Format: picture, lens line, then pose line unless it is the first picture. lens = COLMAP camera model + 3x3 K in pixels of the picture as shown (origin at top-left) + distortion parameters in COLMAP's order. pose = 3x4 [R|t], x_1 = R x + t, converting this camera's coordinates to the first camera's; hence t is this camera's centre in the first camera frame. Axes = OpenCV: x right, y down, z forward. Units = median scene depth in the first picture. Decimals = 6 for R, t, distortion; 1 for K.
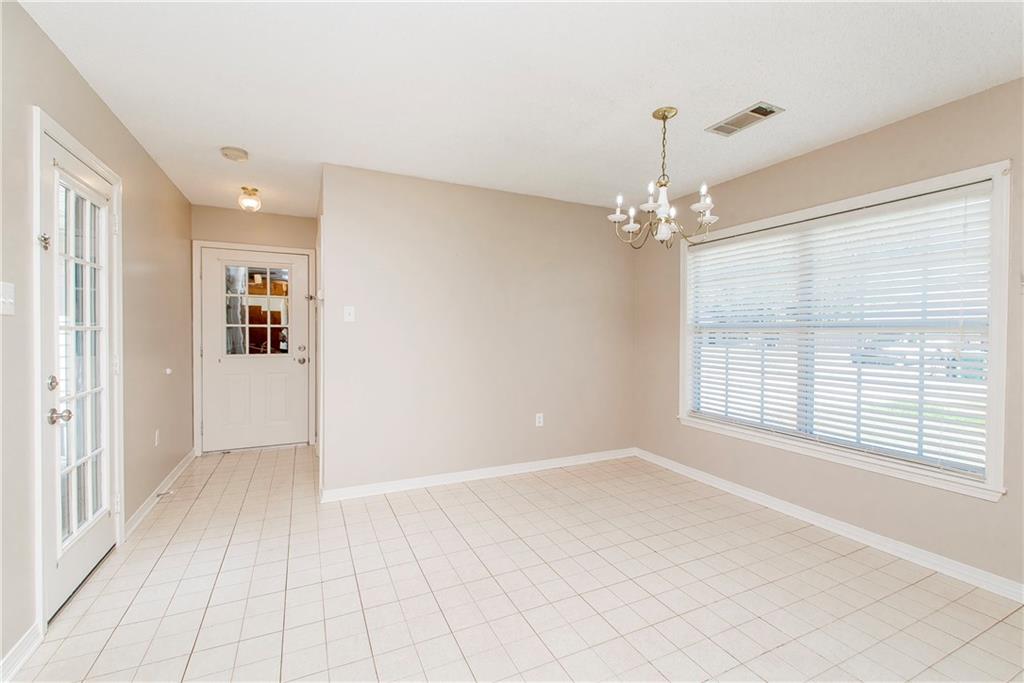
lens RADIAL K [[424.5, 0, 512.0], [0, 424.5, 337.6], [0, 0, 1]] dist [0.015807, -0.008168]
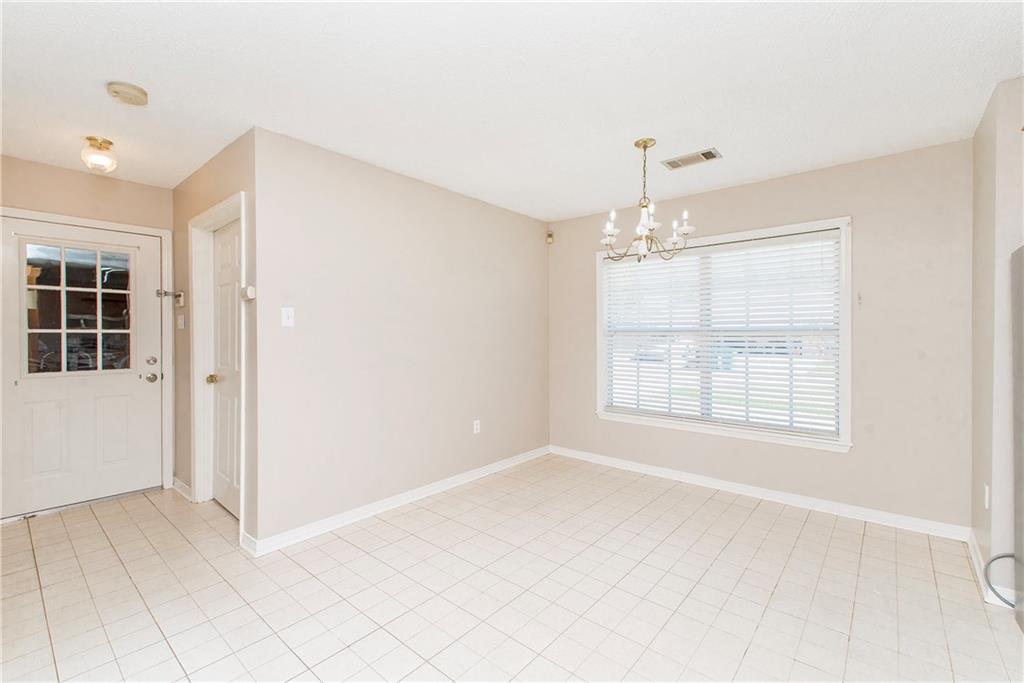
lens RADIAL K [[434.0, 0, 508.9], [0, 434.0, 336.3], [0, 0, 1]] dist [0.019681, -0.013052]
pose [[0.915675, -0.008579, 0.401828, -0.283517], [0.012498, 0.999896, -0.007133, -0.006243], [-0.401725, 0.011553, 0.915687, 0.058309]]
